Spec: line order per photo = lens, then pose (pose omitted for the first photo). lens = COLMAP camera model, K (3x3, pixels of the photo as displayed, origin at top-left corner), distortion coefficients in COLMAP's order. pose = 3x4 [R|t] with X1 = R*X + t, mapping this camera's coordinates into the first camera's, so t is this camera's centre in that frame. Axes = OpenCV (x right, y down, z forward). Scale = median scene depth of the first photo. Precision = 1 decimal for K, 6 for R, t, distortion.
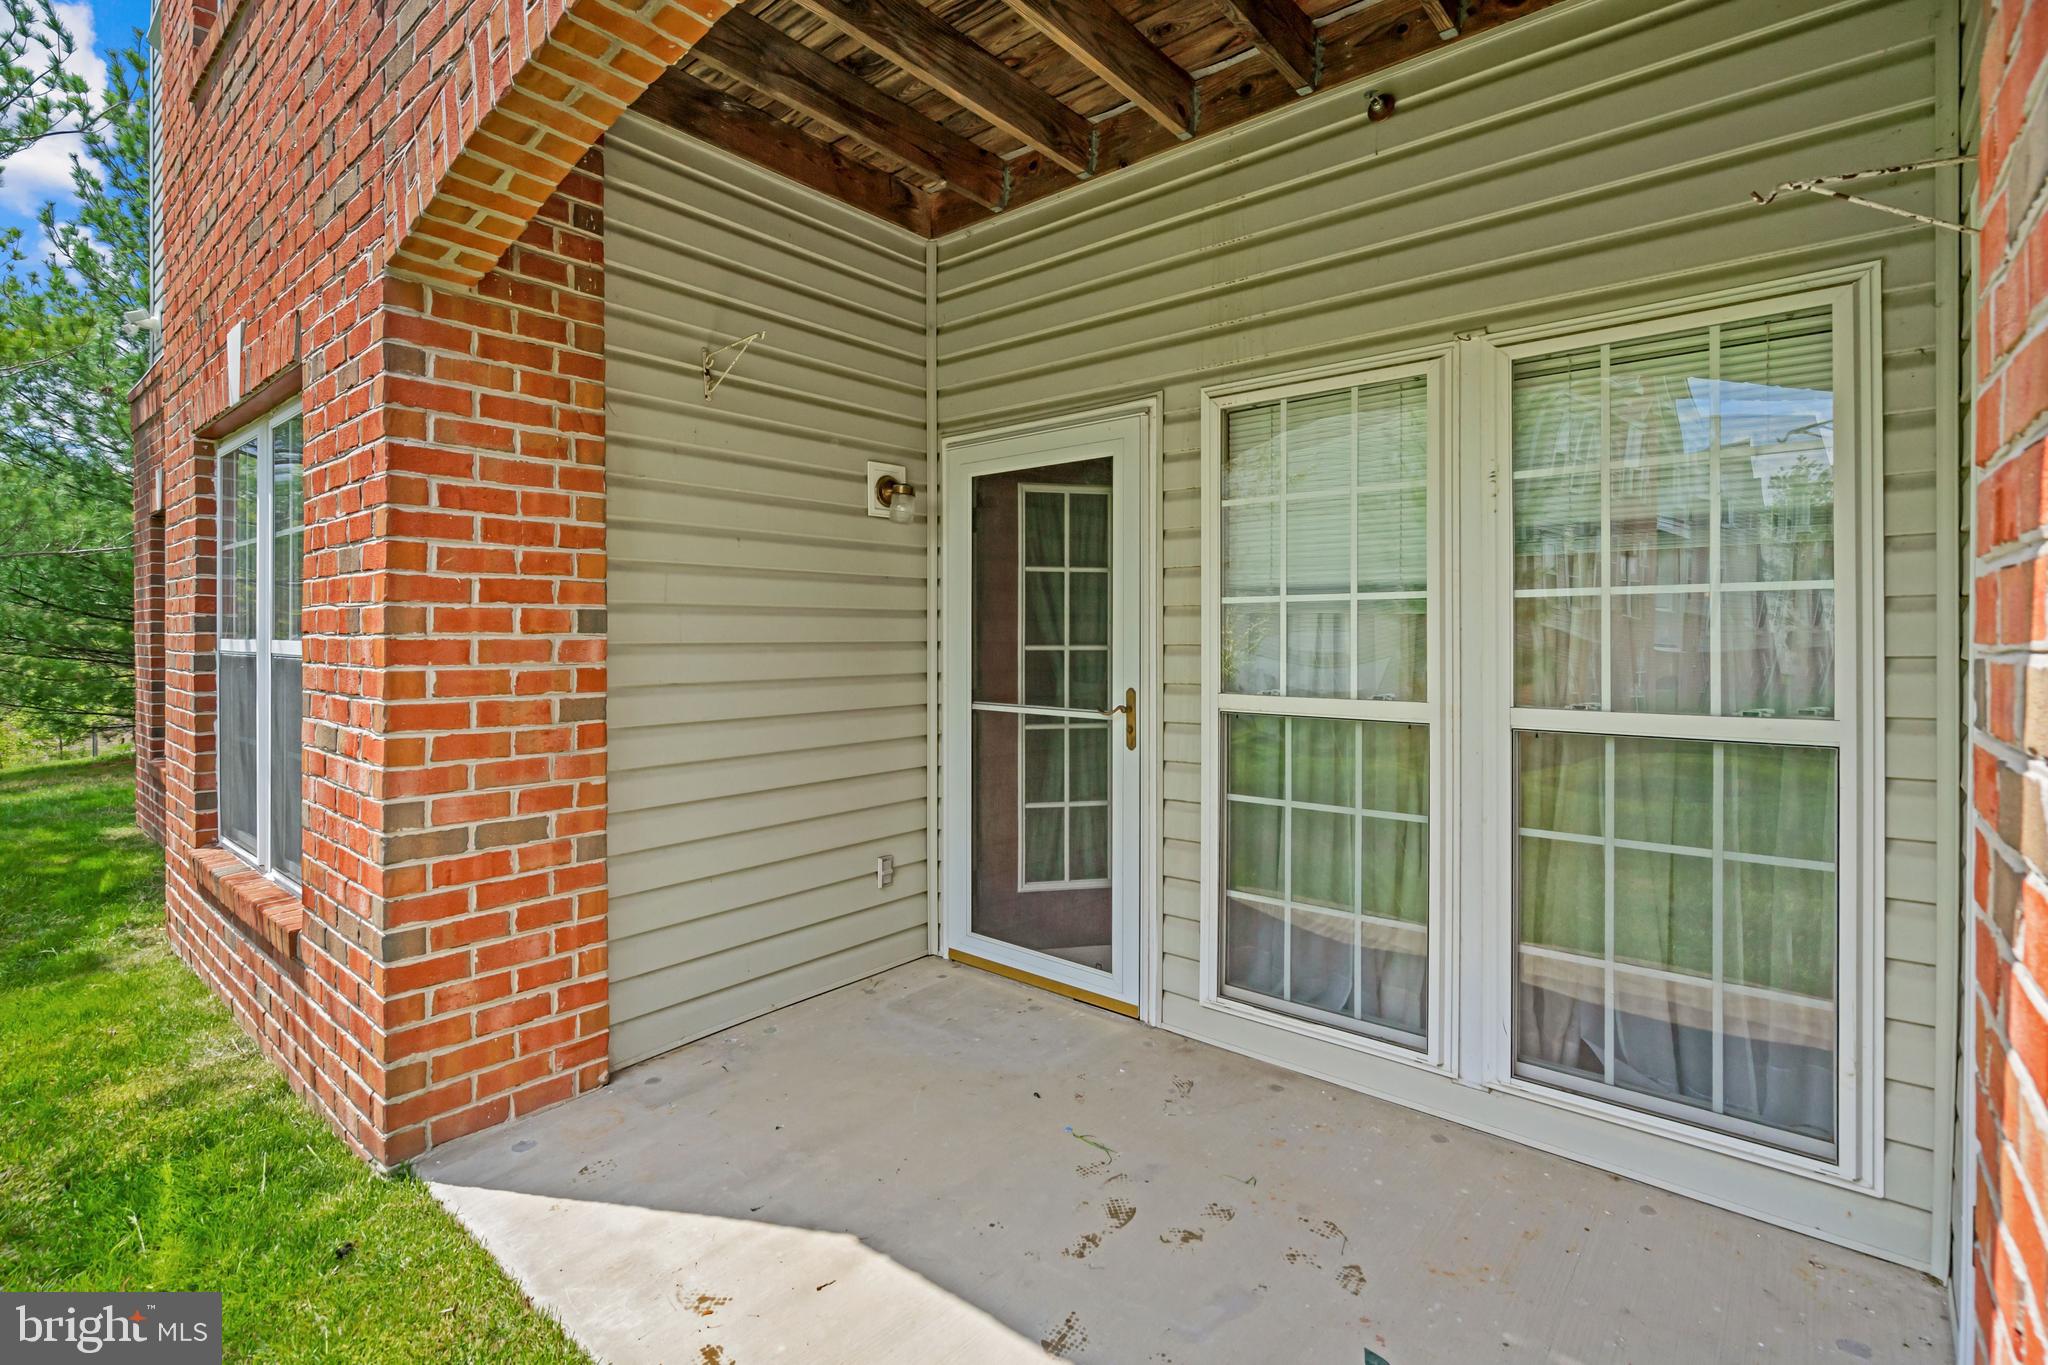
lens RADIAL K [[946.8, 0, 1031.7], [0, 946.8, 680.5], [0, 0, 1]] dist [0.000063, -0.000140]
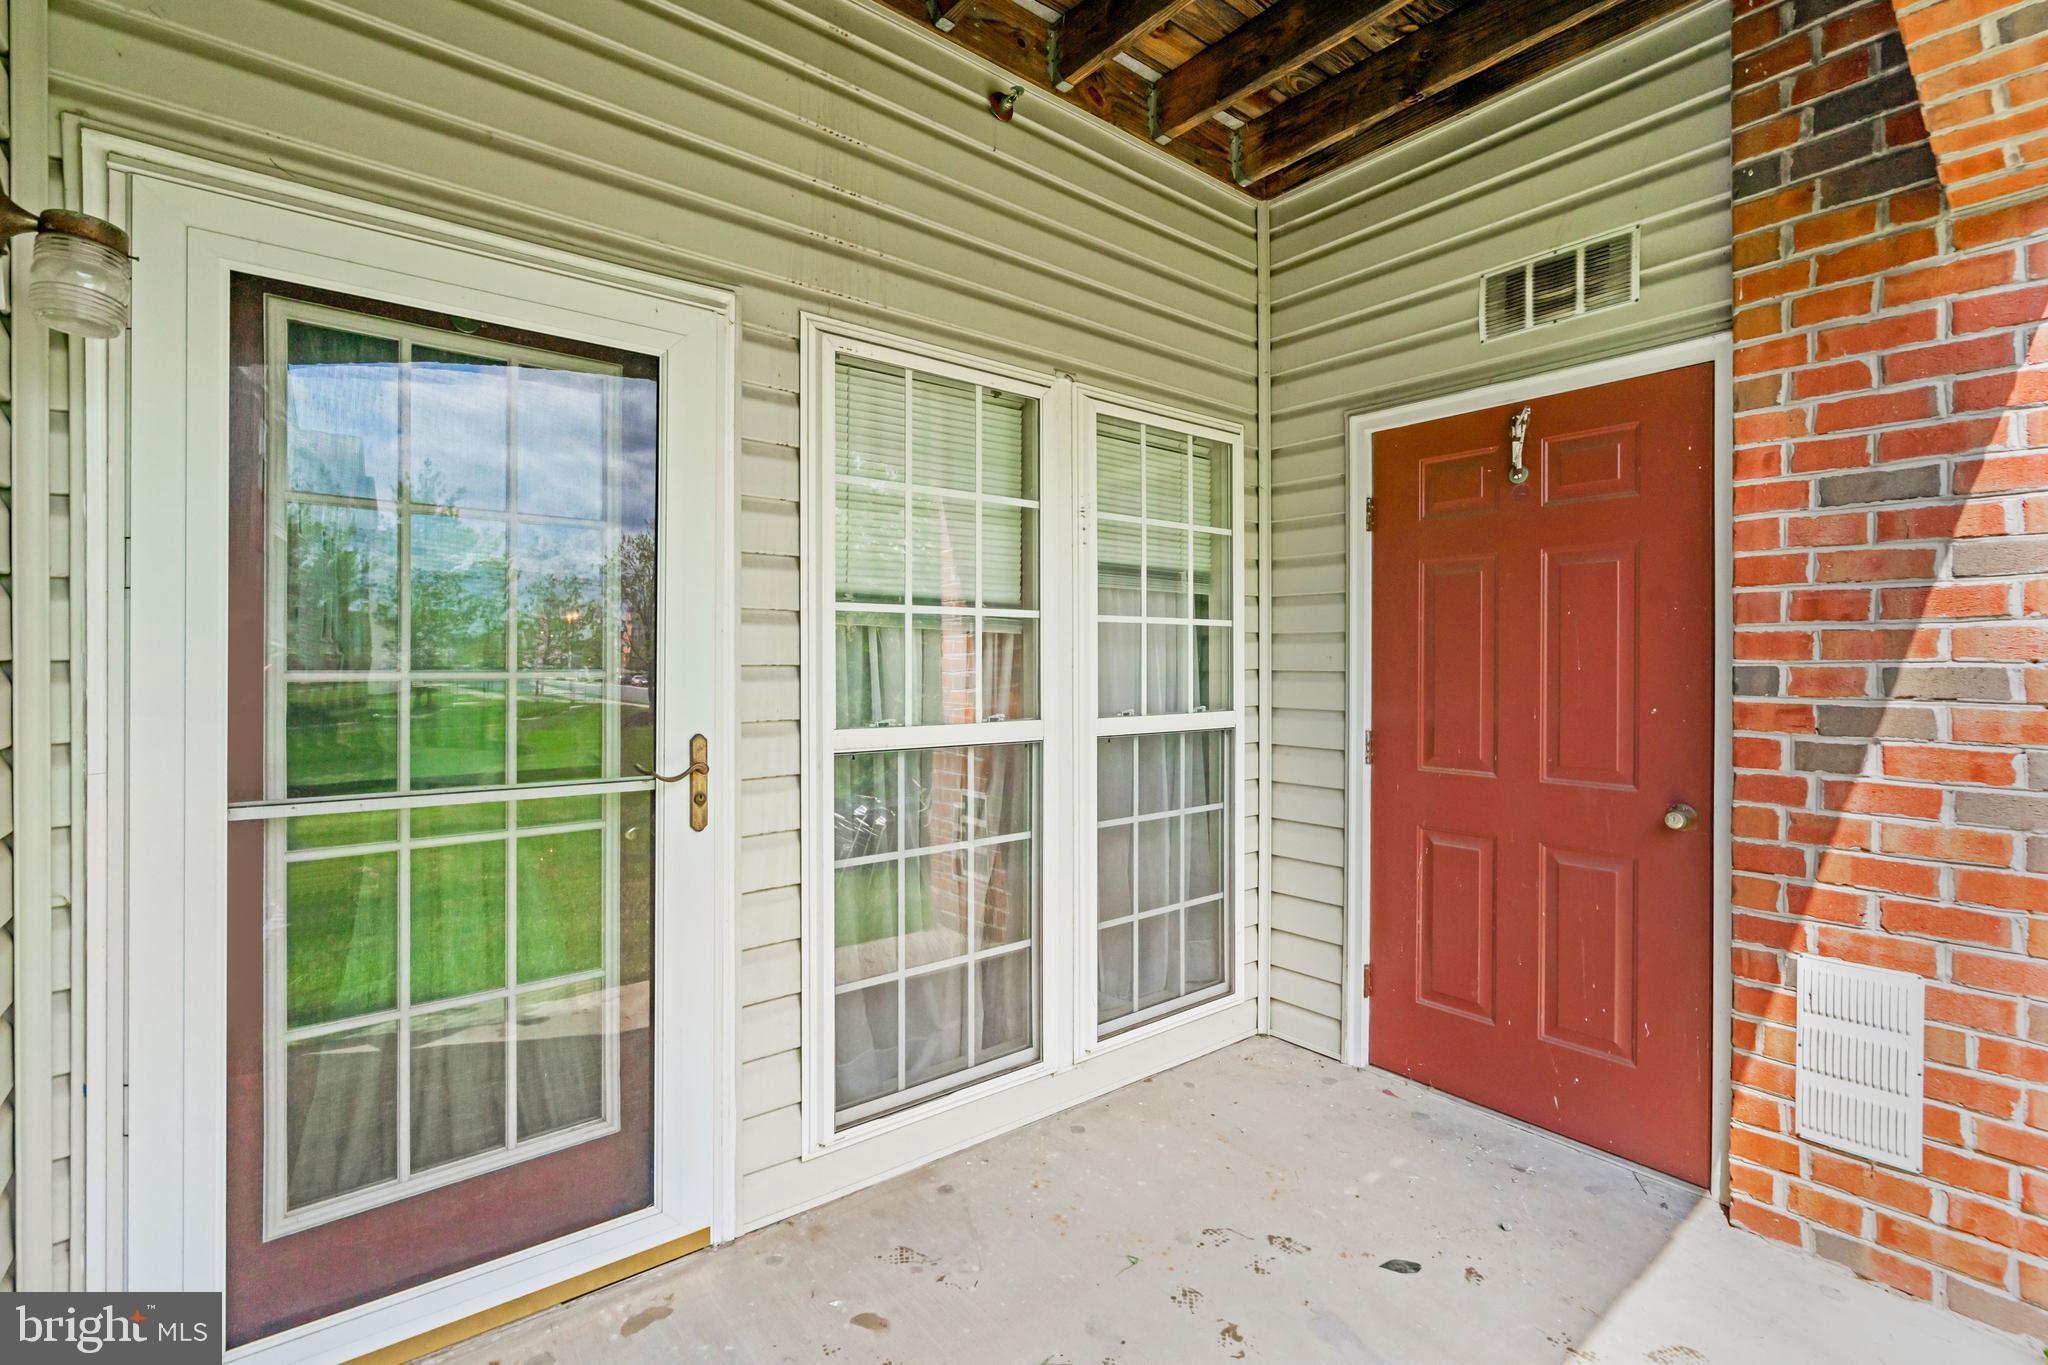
lens RADIAL K [[946.8, 0, 1031.7], [0, 946.8, 680.5], [0, 0, 1]] dist [0.000063, -0.000140]
pose [[0.180943, -0.025087, 0.983174, -0.572813], [0.040277, 0.999025, 0.018079, -0.035937], [-0.982669, 0.036328, 0.181777, 0.794839]]
